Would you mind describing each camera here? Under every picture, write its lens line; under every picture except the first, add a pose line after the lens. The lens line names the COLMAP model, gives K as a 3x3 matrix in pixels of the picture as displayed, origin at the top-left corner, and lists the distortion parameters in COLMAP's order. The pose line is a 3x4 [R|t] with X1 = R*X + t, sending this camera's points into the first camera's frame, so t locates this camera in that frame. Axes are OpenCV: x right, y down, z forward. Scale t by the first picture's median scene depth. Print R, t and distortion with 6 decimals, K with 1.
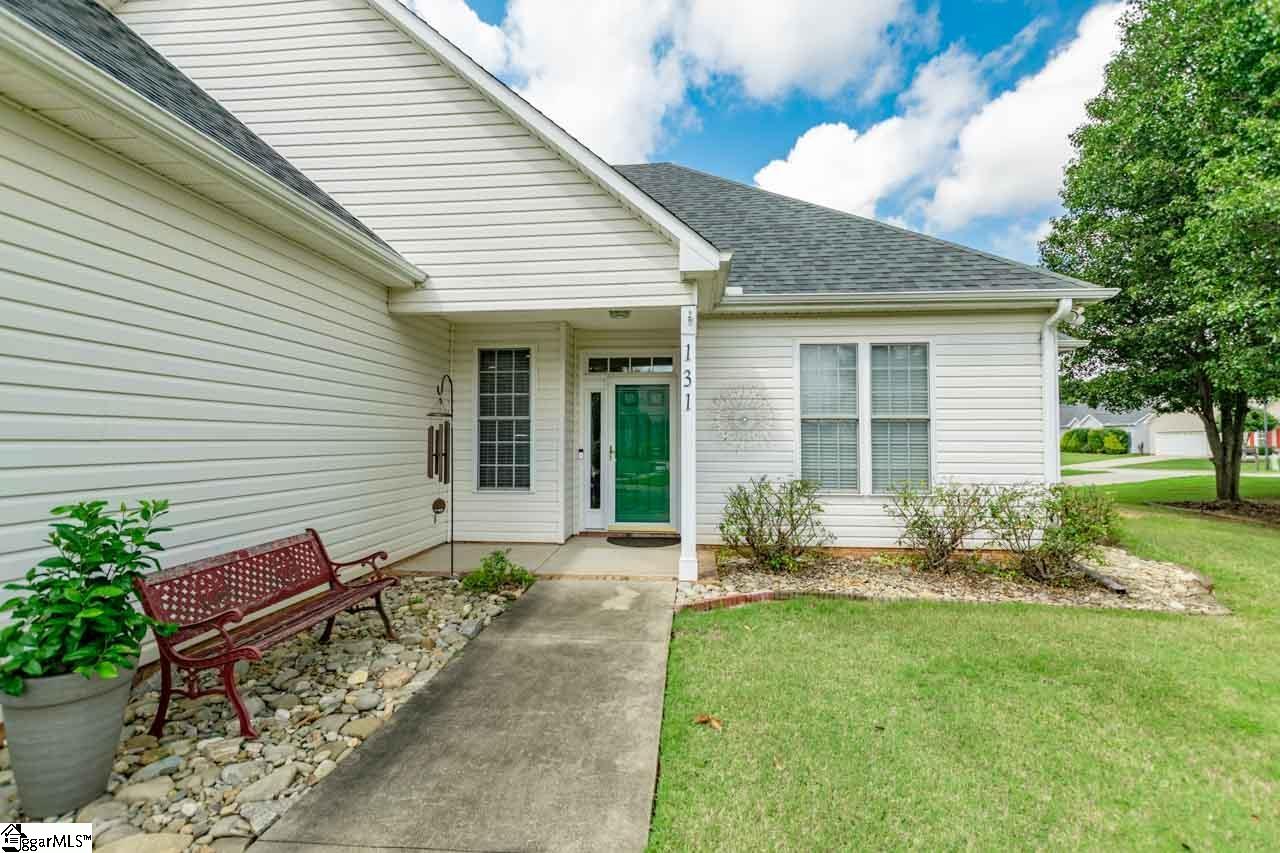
lens RADIAL K [[562.8, 0, 638.4], [0, 562.8, 426.6], [0, 0, 1]] dist [0.006760, -0.000950]
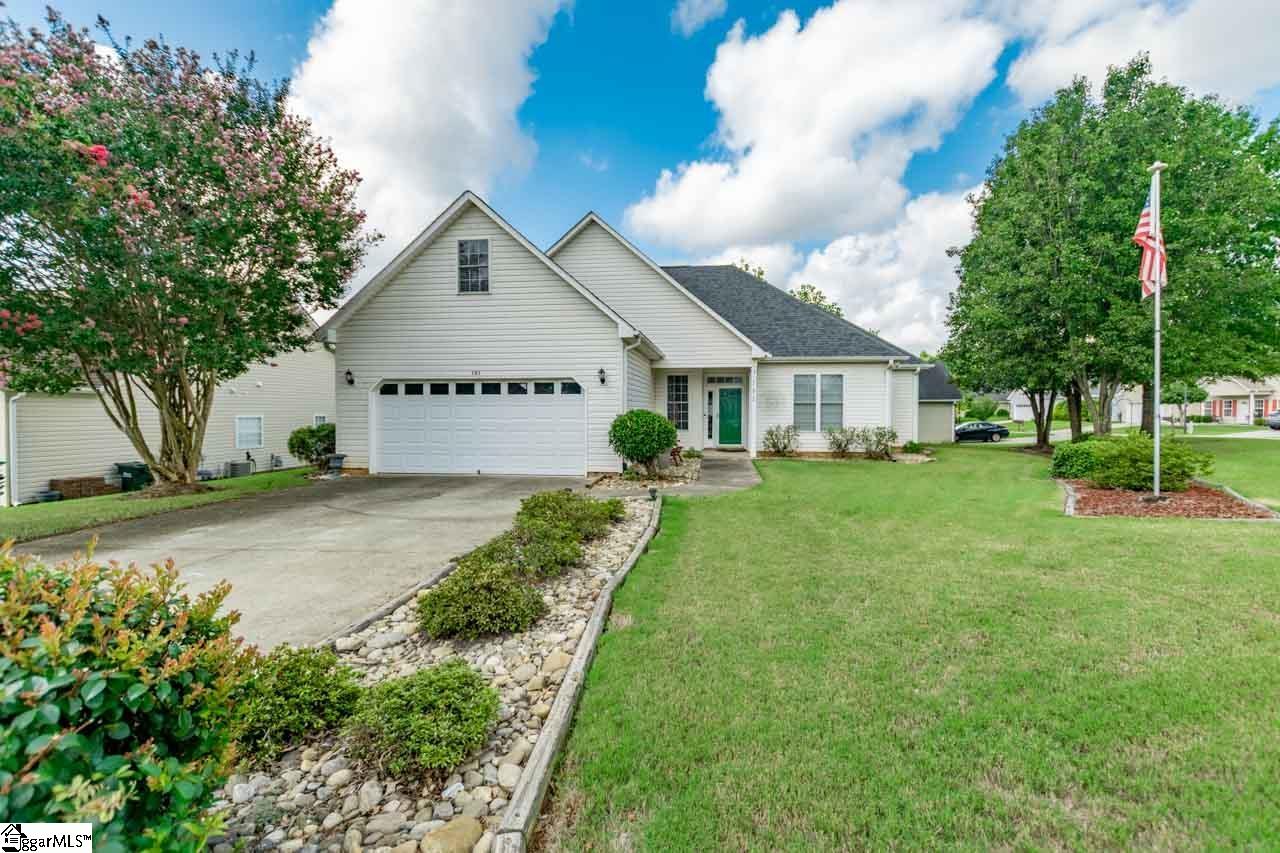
lens RADIAL K [[562.8, 0, 641.8], [0, 562.8, 425.9], [0, 0, 1]] dist [0.006760, -0.000950]
pose [[0.999605, 0.001496, -0.028061, -0.350206], [0.000025, 0.998534, 0.054134, -0.050434], [0.028101, -0.054113, 0.998139, -1.666772]]
